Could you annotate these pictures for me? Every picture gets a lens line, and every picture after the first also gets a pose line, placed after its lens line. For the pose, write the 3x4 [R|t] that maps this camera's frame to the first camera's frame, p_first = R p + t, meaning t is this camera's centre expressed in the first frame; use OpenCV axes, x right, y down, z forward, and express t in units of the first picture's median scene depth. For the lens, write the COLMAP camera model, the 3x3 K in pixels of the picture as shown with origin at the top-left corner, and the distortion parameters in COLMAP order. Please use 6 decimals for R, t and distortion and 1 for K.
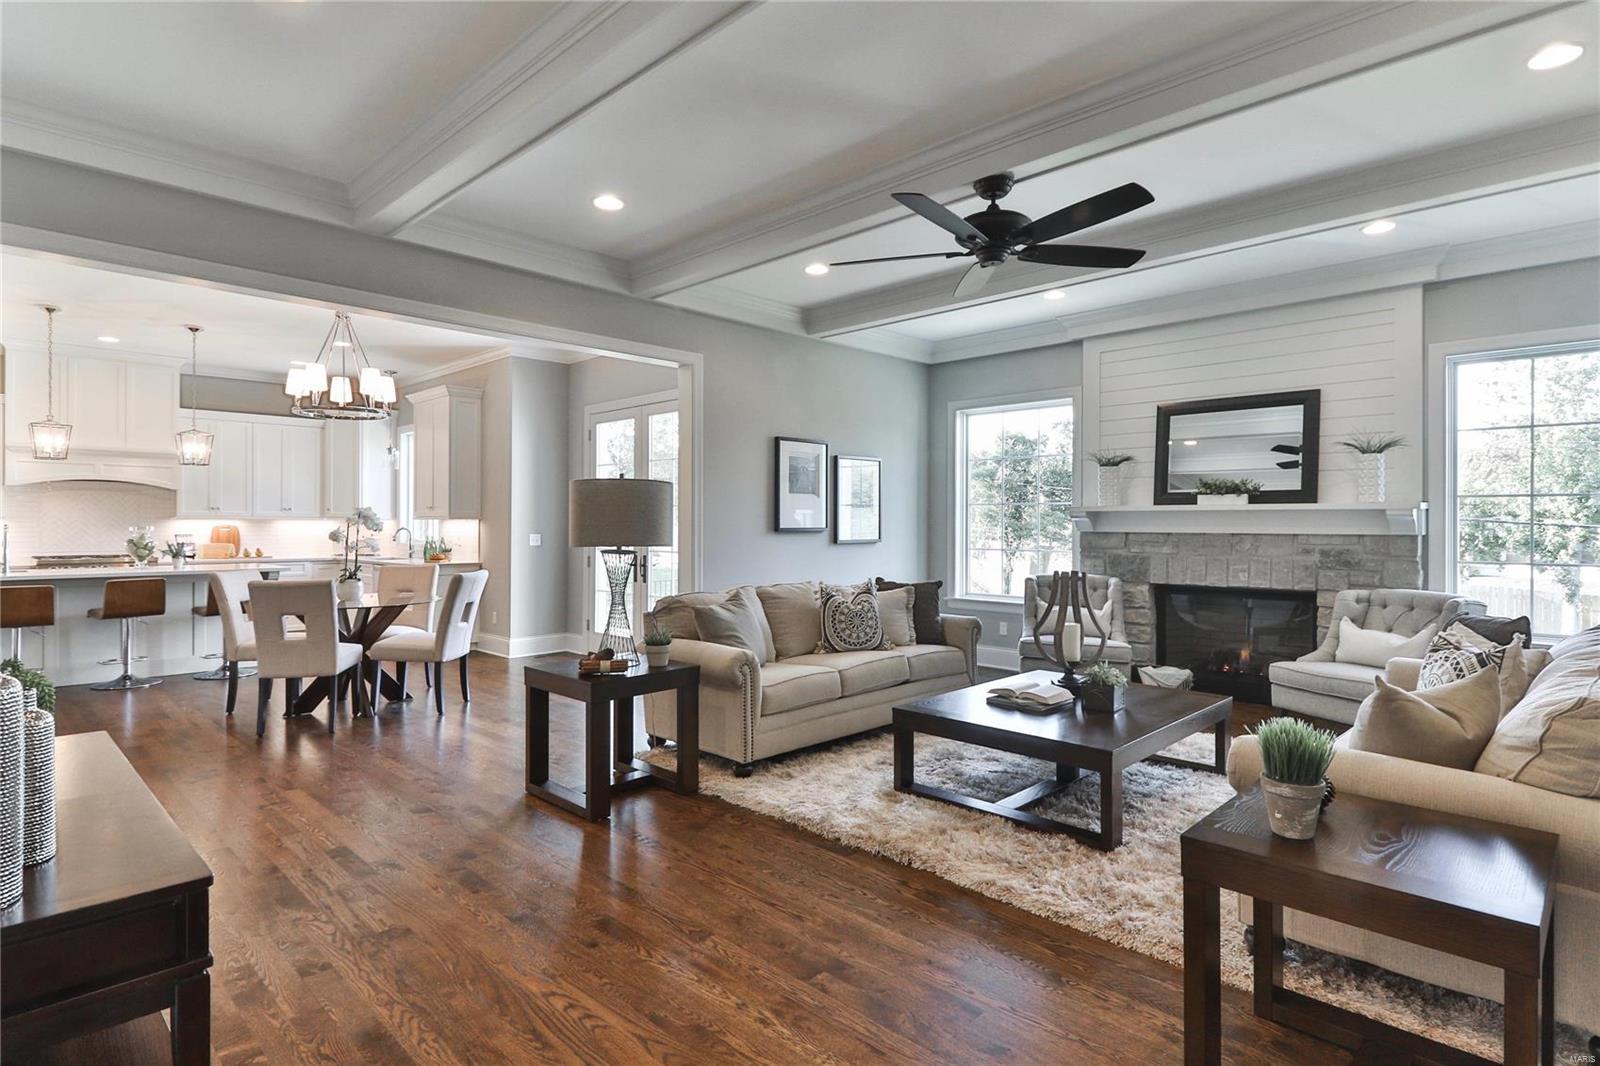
lens RADIAL K [[824.5, 0, 810.1], [0, 824.5, 517.9], [0, 0, 1]] dist [0.009319, 0.000475]
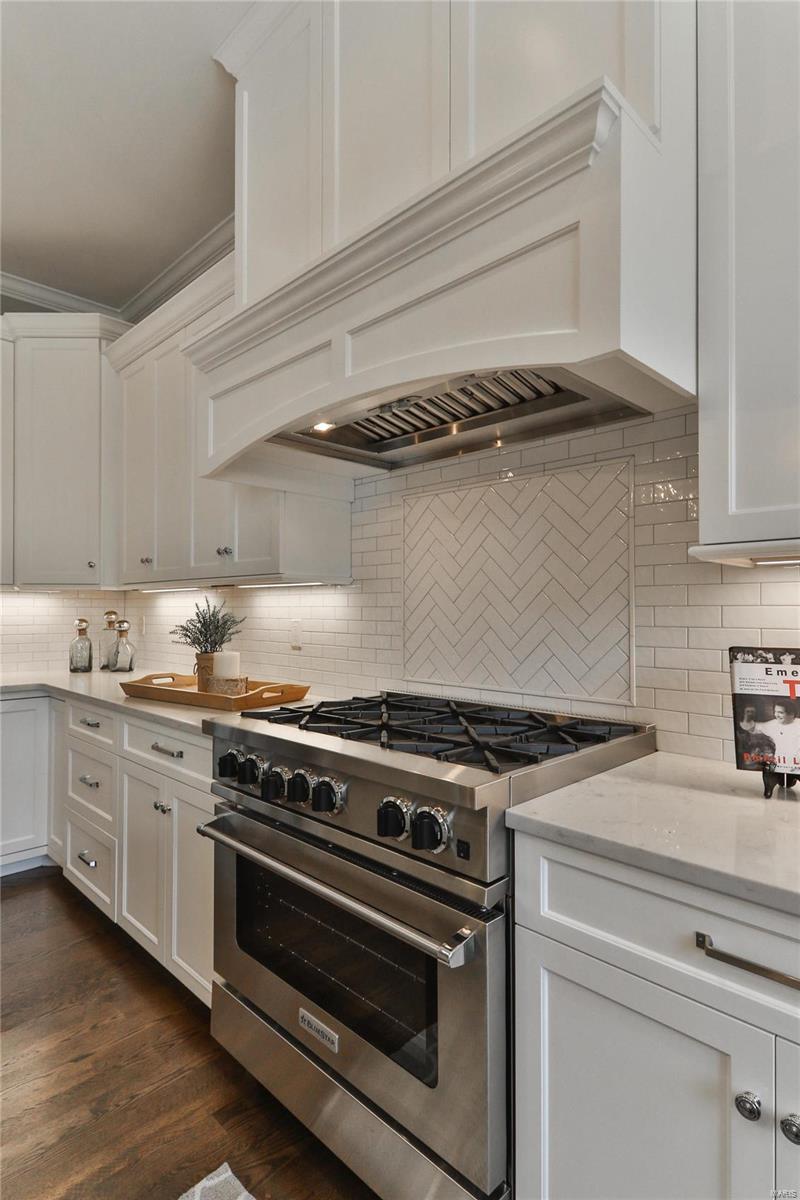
lens RADIAL K [[618.4, 0, 395.1], [0, 618.4, 598.1], [0, 0, 1]] dist [0.009319, 0.000475]
pose [[-0.019698, -0.015842, -0.999680, -0.859972], [0.008801, 0.999833, -0.016018, 0.014412], [0.999767, -0.009114, -0.019555, 1.274487]]
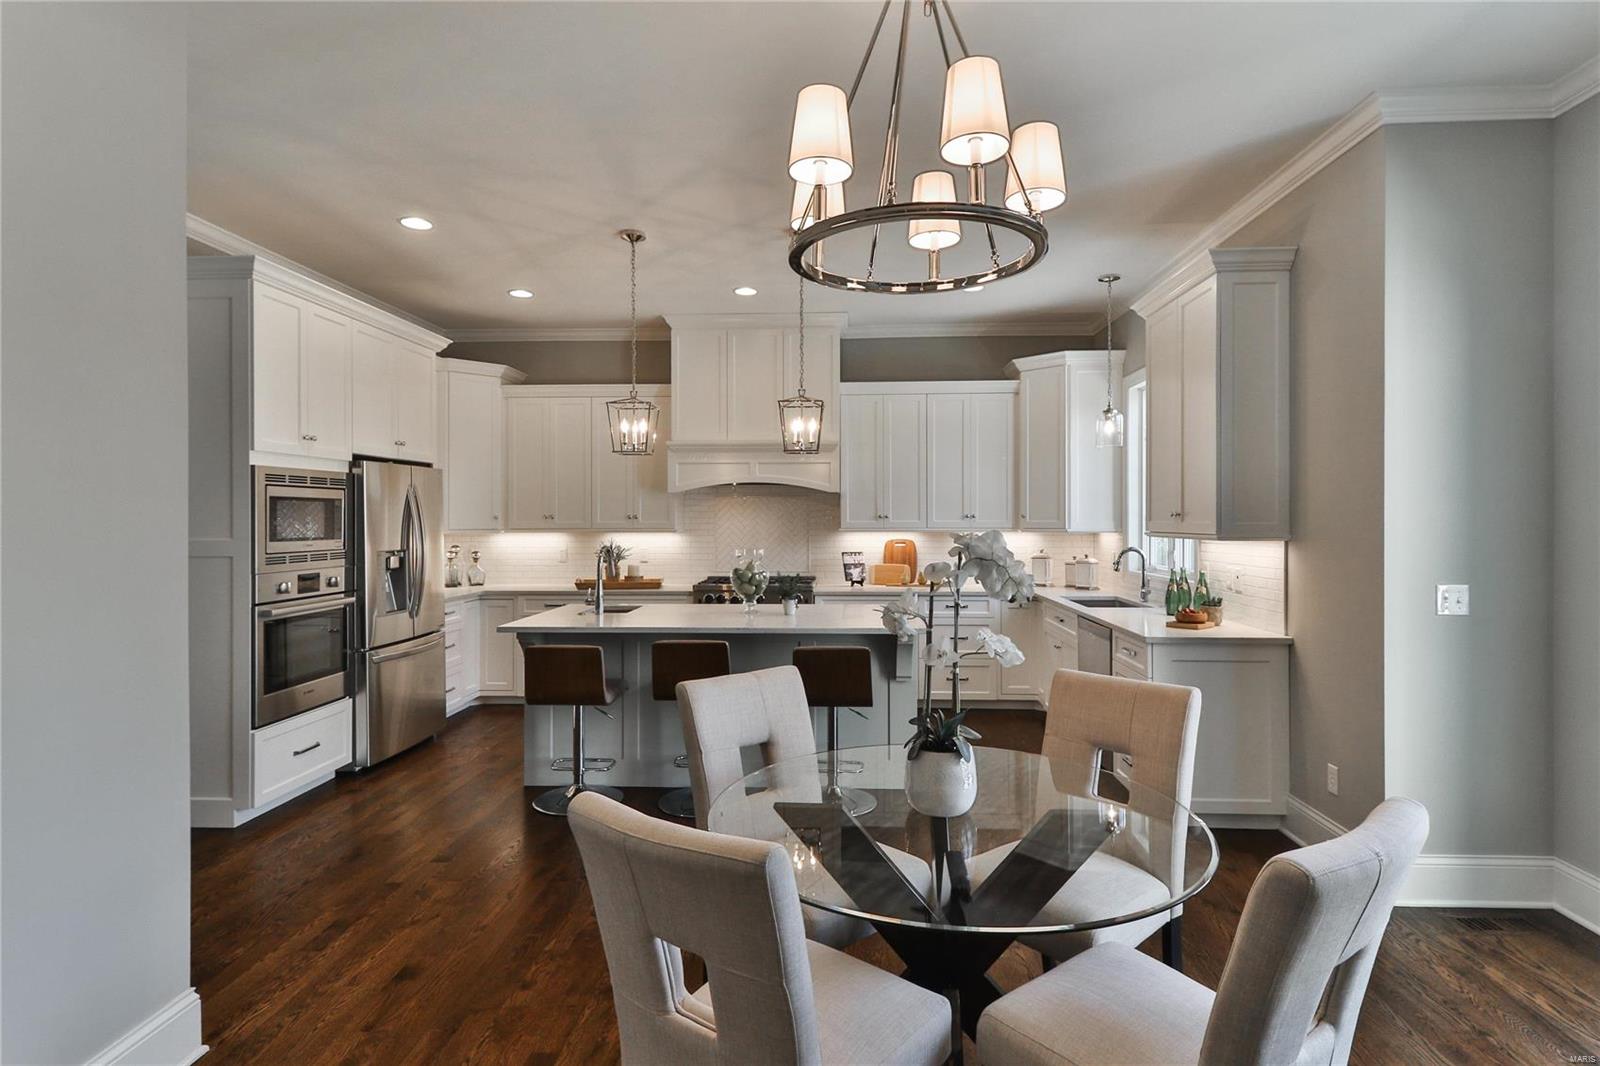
lens RADIAL K [[824.5, 0, 810.1], [0, 824.5, 517.9], [0, 0, 1]] dist [0.009319, 0.000475]
pose [[0.657897, -0.005104, -0.753091, -0.302498], [0.009754, 0.999951, 0.001744, -0.017846], [0.753045, -0.008493, 0.657915, 0.664488]]
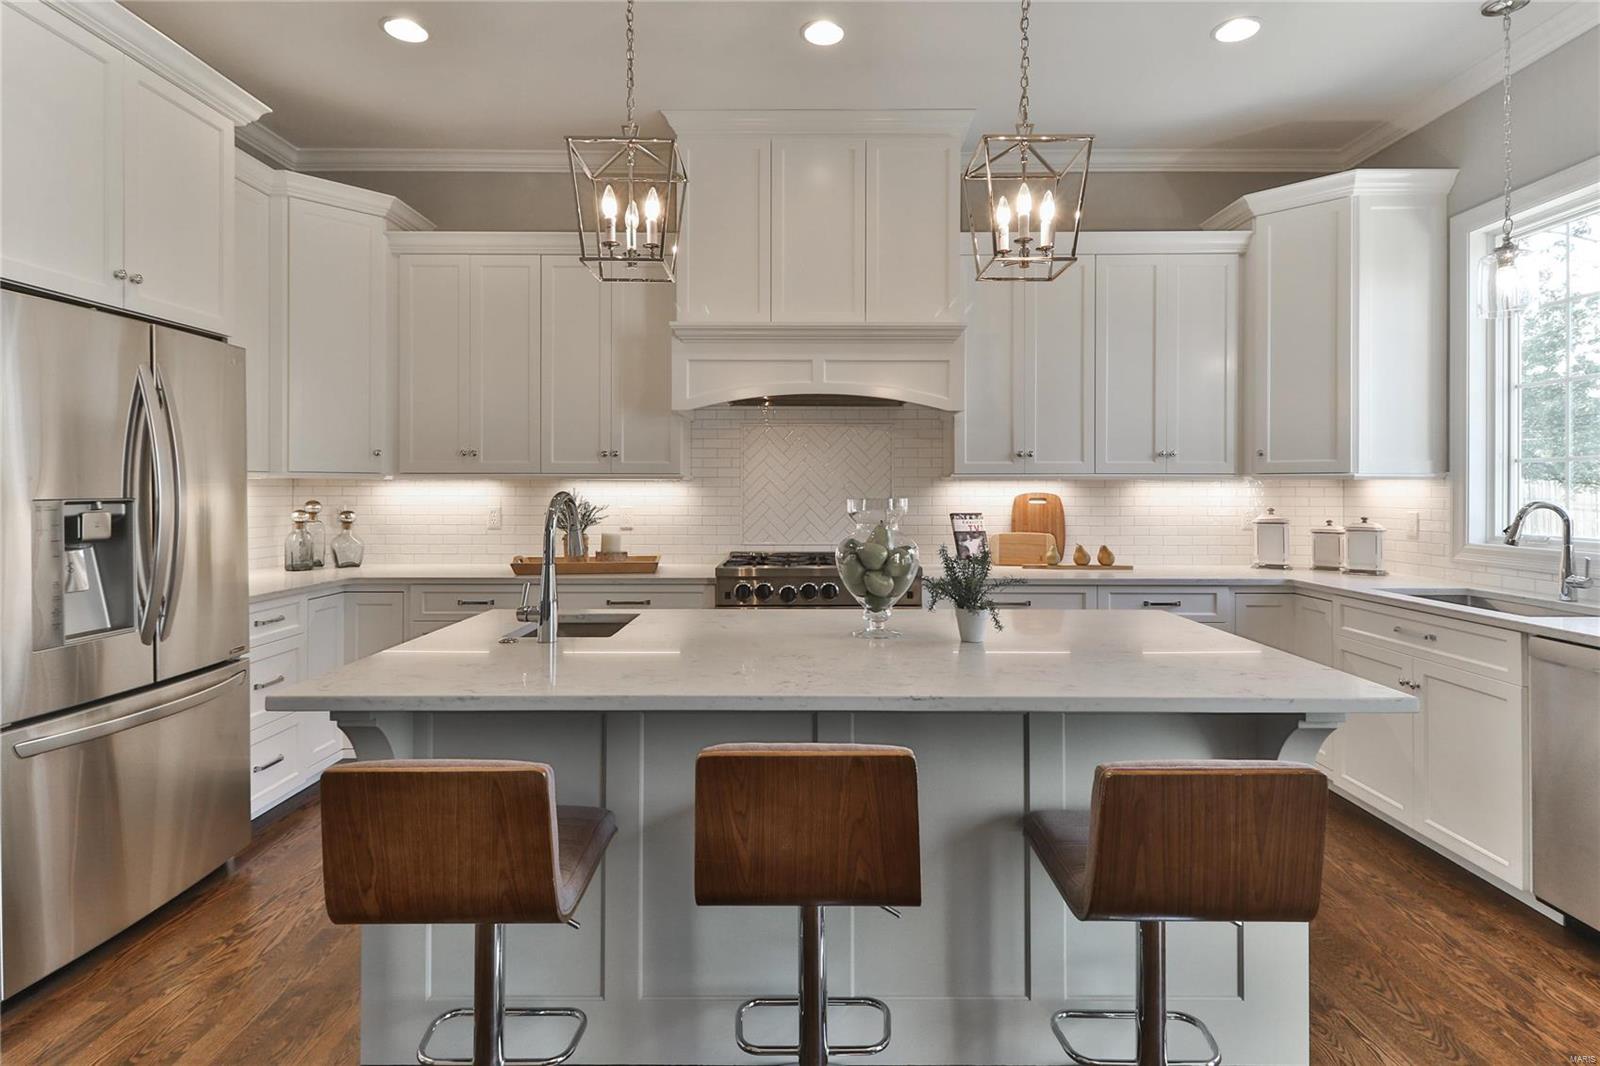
lens RADIAL K [[826.5, 0, 813.9], [0, 826.5, 494.8], [0, 0, 1]] dist [0.002496, -0.000402]
pose [[0.693540, 0.003110, -0.720411, -0.666389], [0.005892, 0.999933, 0.009989, 0.006037], [0.720394, -0.011172, 0.693475, 0.852939]]
